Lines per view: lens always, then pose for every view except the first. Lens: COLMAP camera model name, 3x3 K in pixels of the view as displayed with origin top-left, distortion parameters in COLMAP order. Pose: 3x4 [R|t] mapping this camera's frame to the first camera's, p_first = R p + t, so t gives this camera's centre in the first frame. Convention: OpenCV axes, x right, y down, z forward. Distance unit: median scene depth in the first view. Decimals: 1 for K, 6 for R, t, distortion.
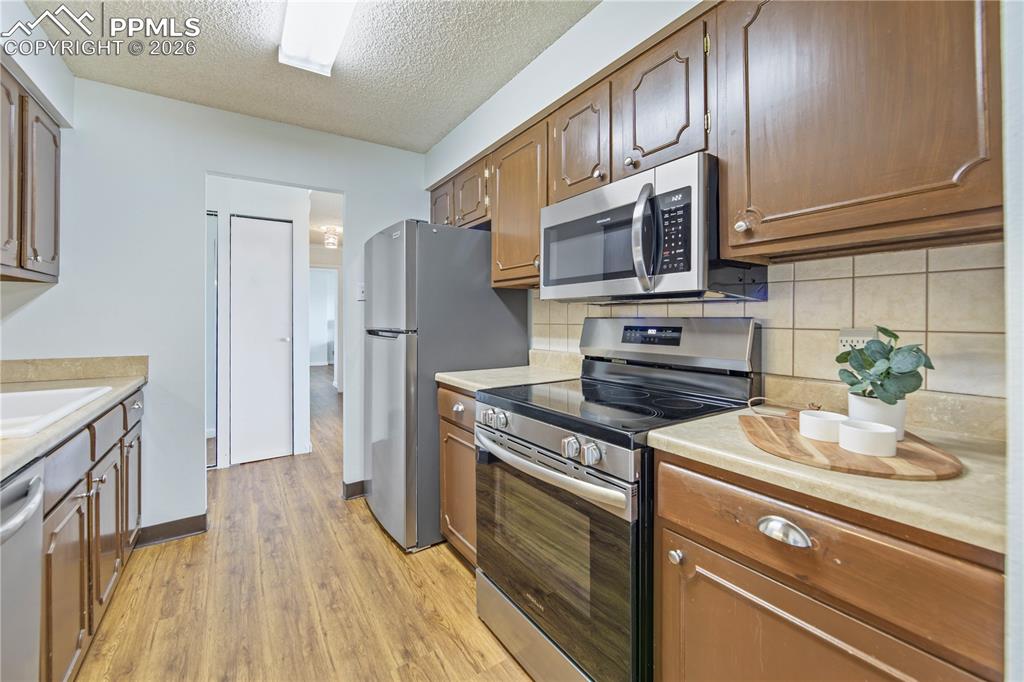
lens RADIAL K [[416.2, 0, 505.3], [0, 416.2, 315.7], [0, 0, 1]] dist [-0.005373, 0.000465]
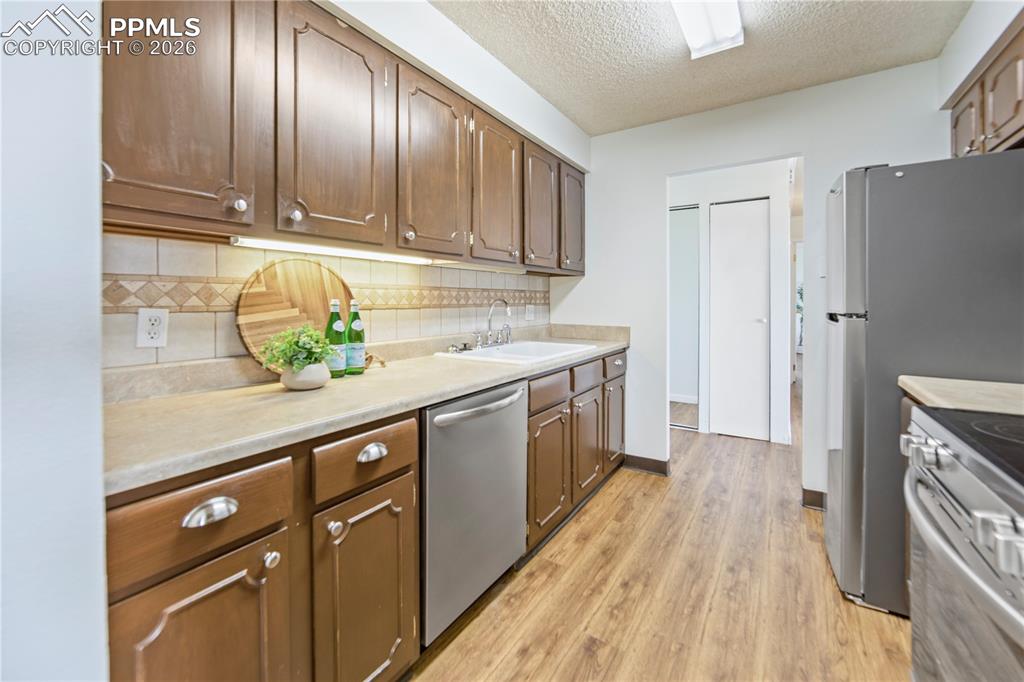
lens RADIAL K [[418.2, 0, 505.1], [0, 418.2, 304.5], [0, 0, 1]] dist [-0.008533, 0.000988]
pose [[0.396755, 0.010987, -0.917859, 0.215480], [0.006418, 0.999871, 0.014743, 0.001883], [0.917902, -0.011740, 0.396633, 0.105629]]
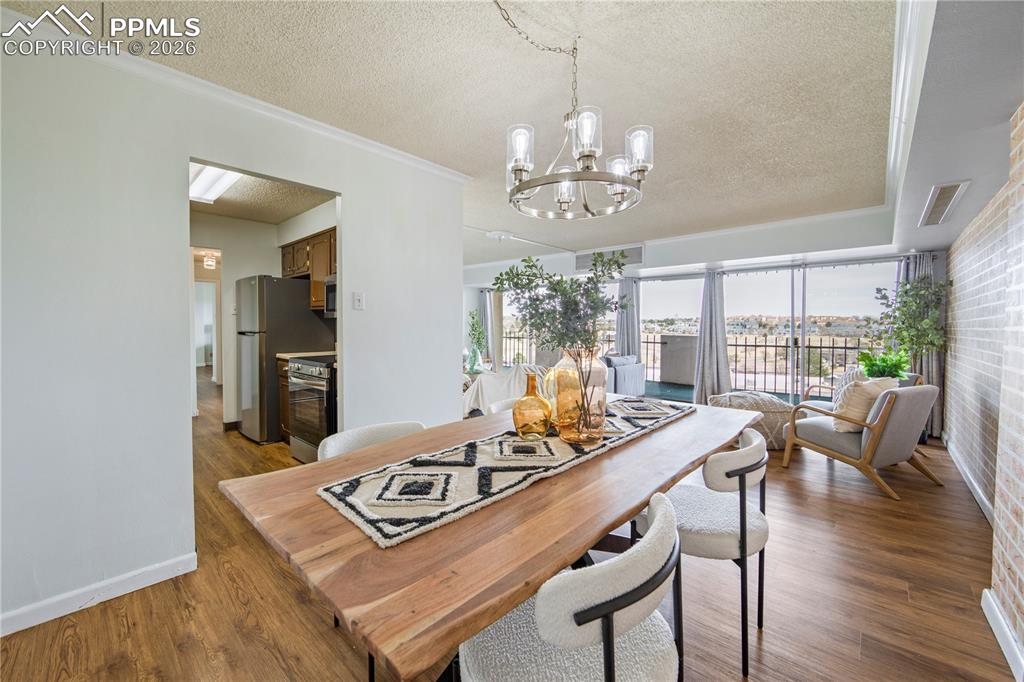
lens RADIAL K [[404.0, 0, 510.7], [0, 404.0, 339.7], [0, 0, 1]] dist [-0.010273, 0.000261]
pose [[0.968121, 0.004015, 0.250451, 0.431690], [-0.014355, 0.999117, 0.039475, -0.017906], [-0.250071, -0.041812, 0.967324, -1.120102]]
